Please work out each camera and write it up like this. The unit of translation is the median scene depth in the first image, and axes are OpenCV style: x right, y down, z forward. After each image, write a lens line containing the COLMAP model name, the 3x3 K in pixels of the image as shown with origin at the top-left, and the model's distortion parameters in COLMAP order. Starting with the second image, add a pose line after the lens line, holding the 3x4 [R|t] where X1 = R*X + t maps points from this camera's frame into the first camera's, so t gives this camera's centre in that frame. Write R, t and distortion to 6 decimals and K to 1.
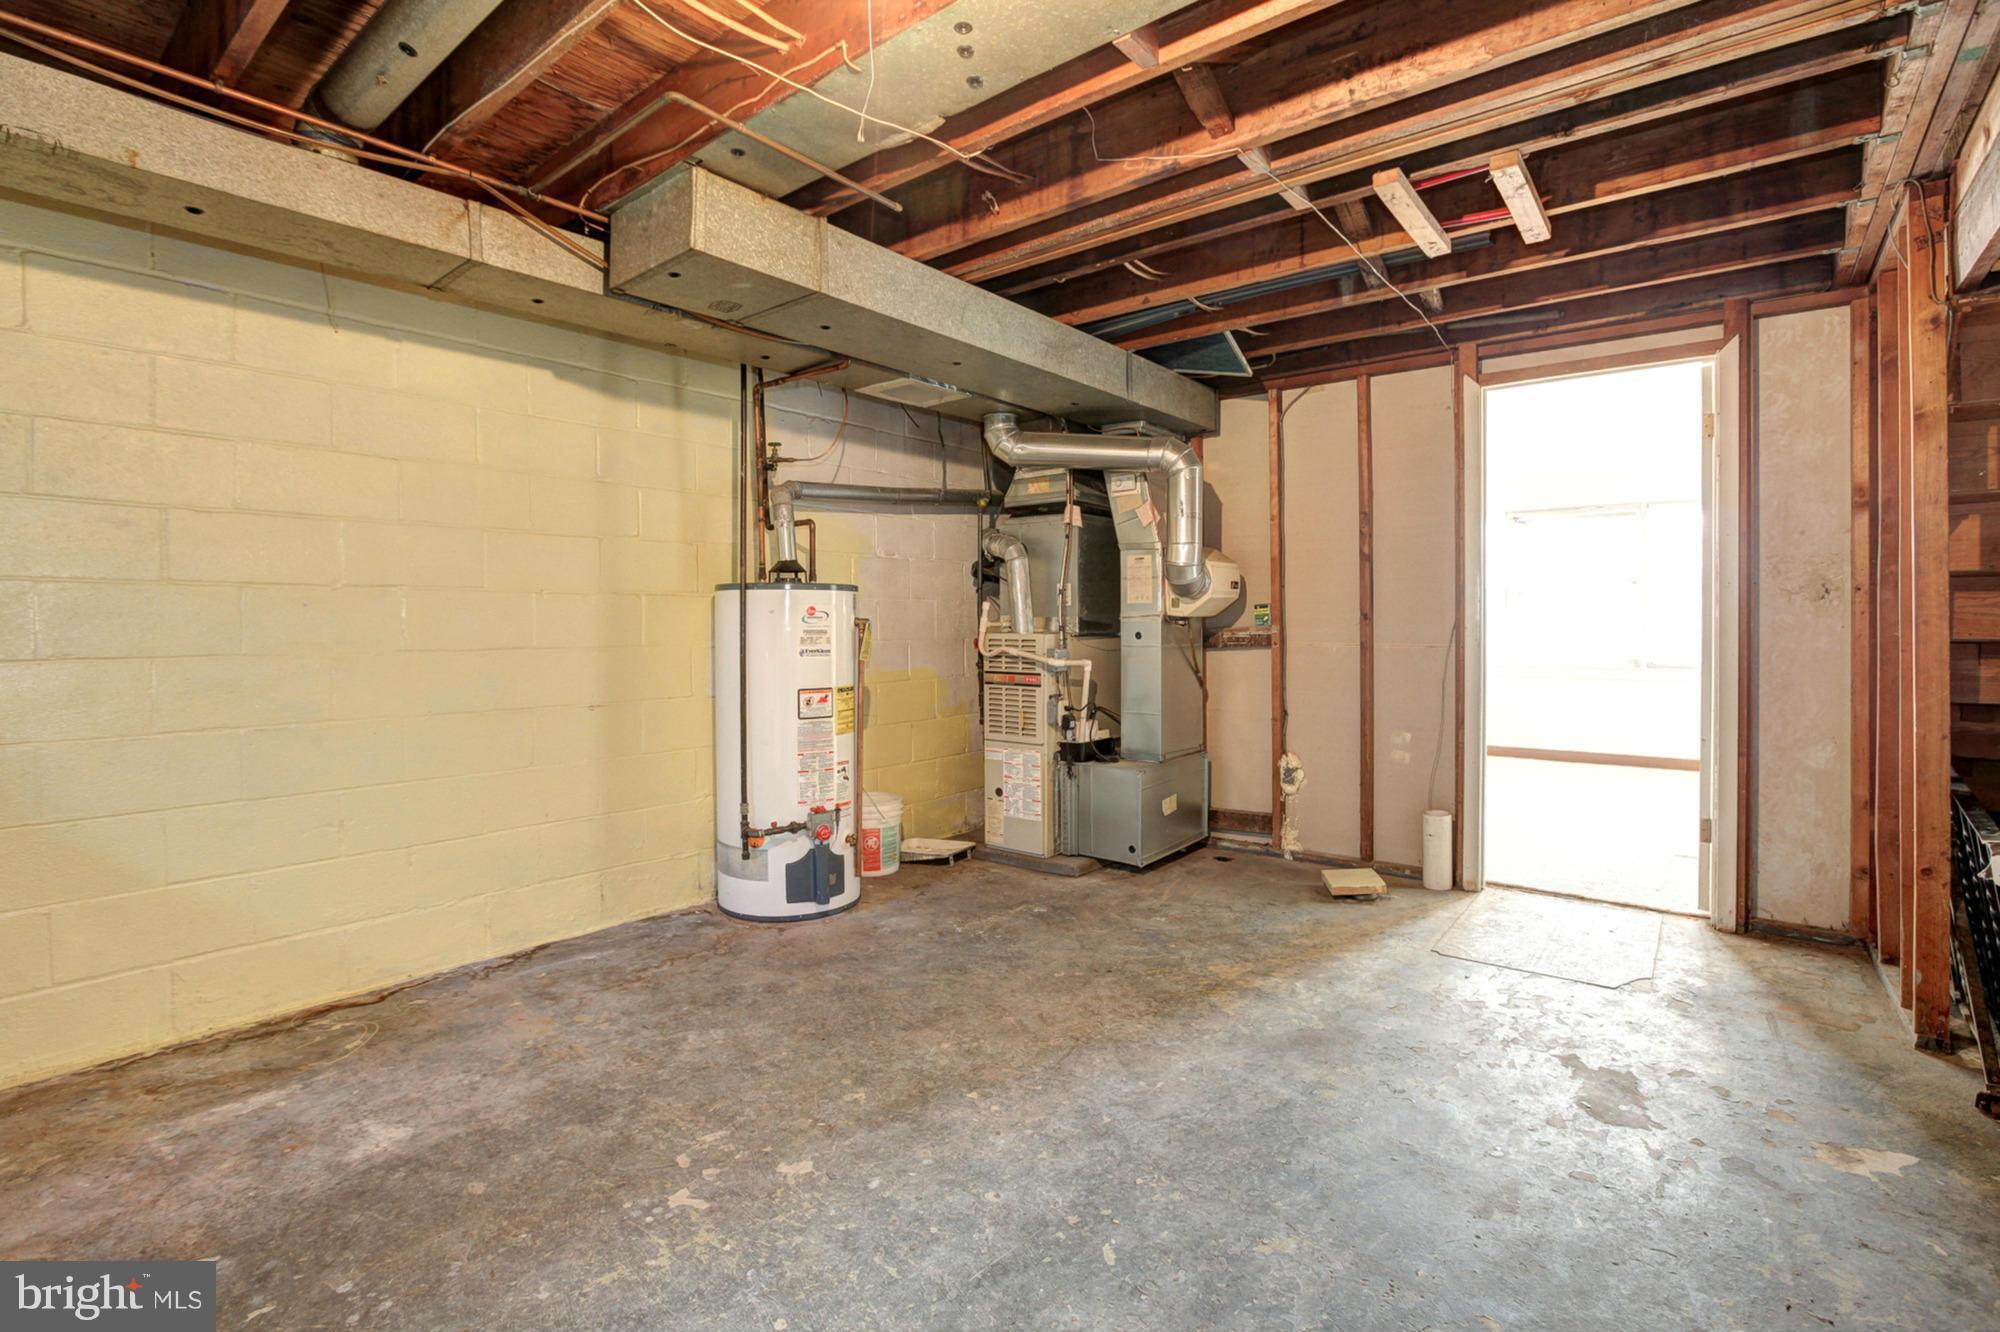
lens RADIAL K [[945.1, 0, 1002.4], [0, 945.1, 636.3], [0, 0, 1]] dist [-0.018193, 0.001017]
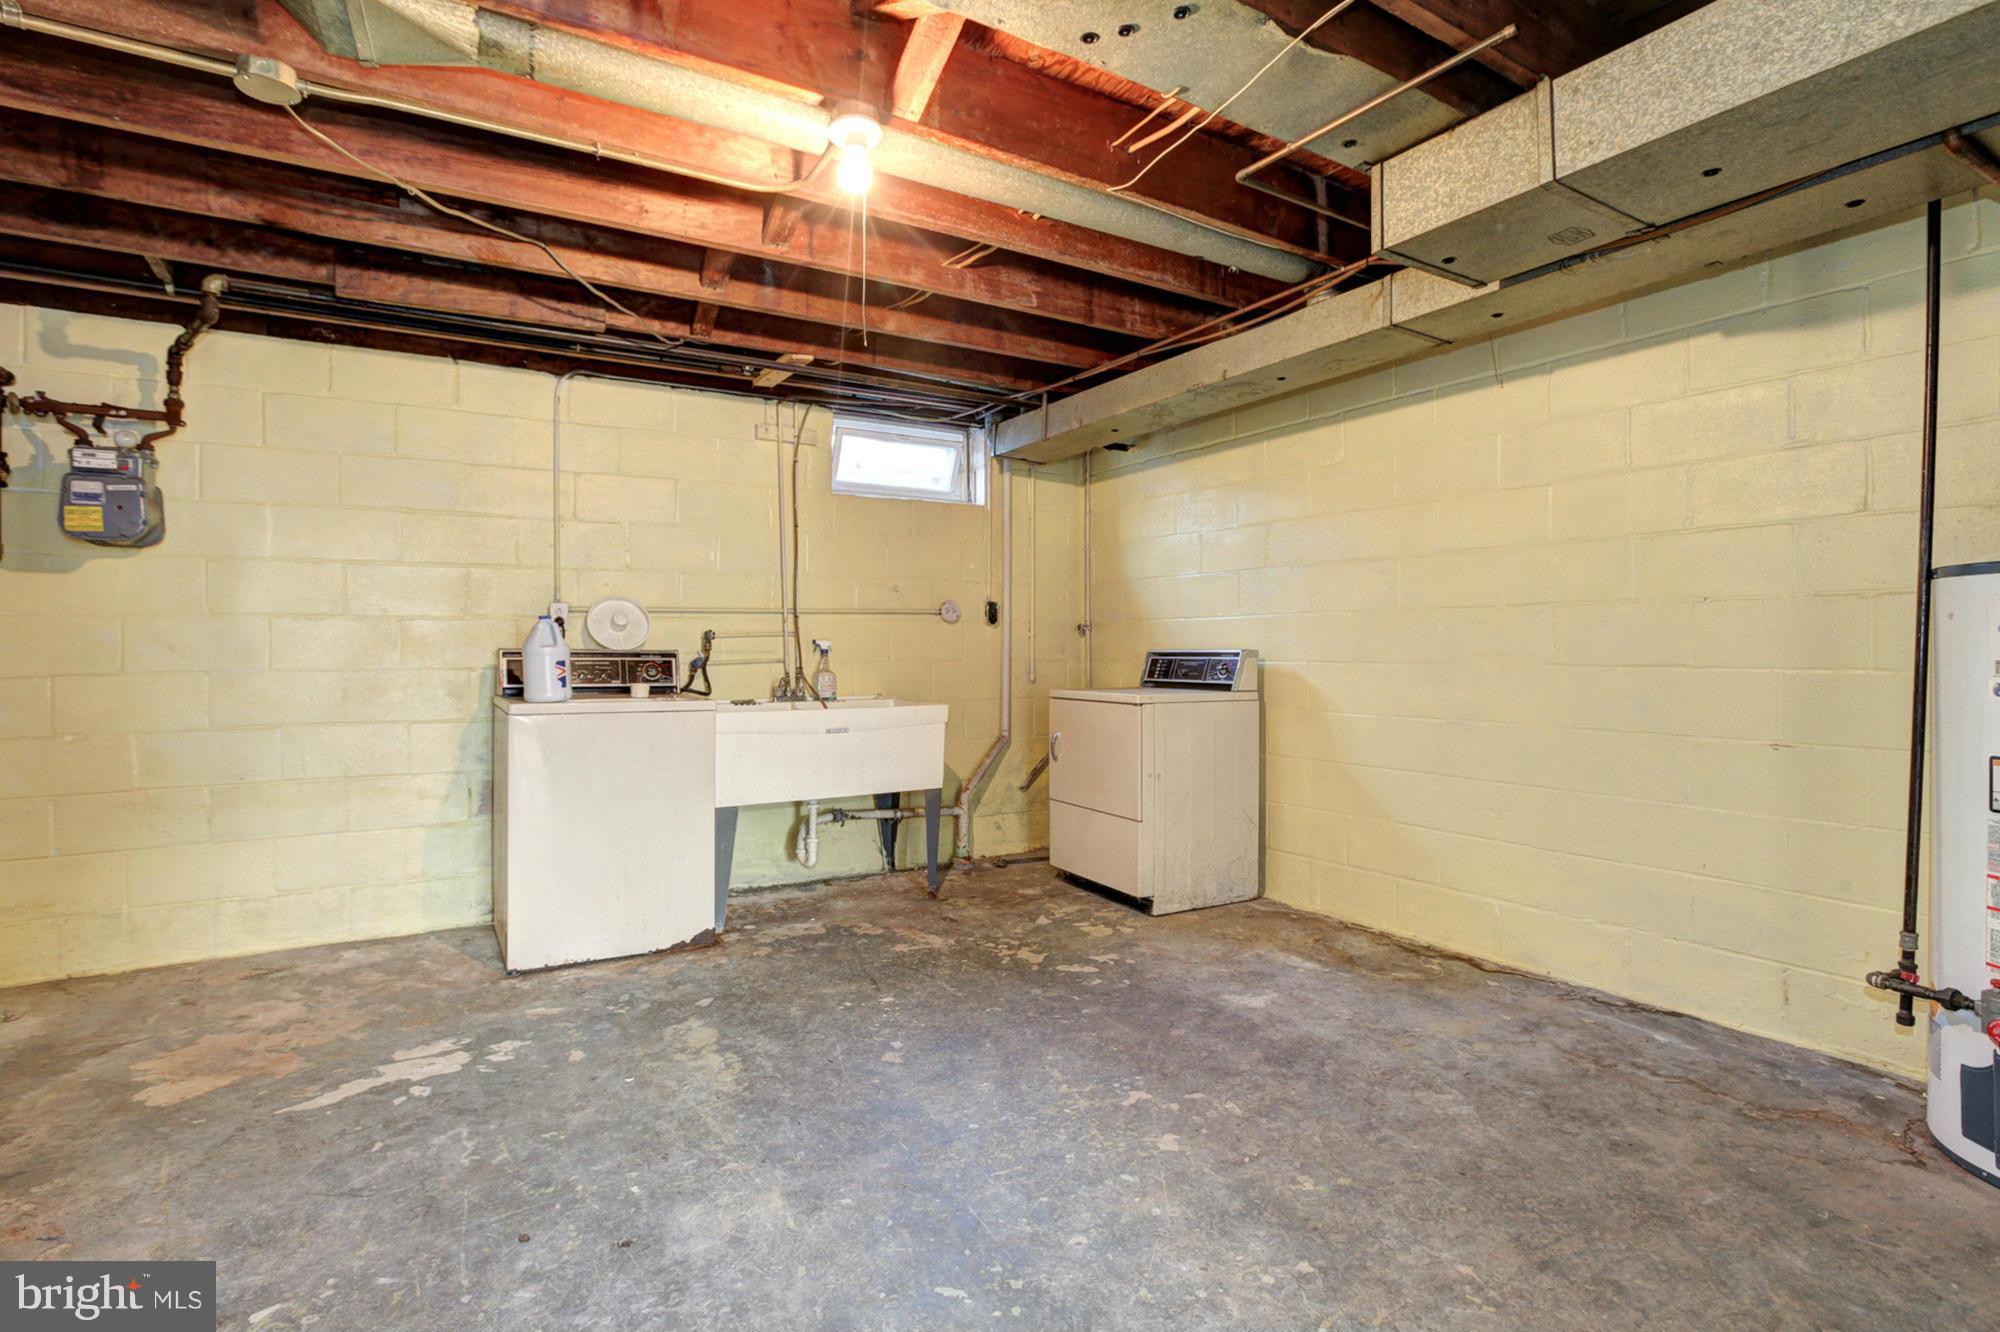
lens RADIAL K [[945.1, 0, 1002.4], [0, 945.1, 636.3], [0, 0, 1]] dist [-0.018193, 0.001017]
pose [[-0.322734, -0.005097, -0.946476, 0.640641], [-0.005921, 0.999977, -0.003366, -0.009414], [0.946471, 0.004518, -0.322757, 0.858183]]
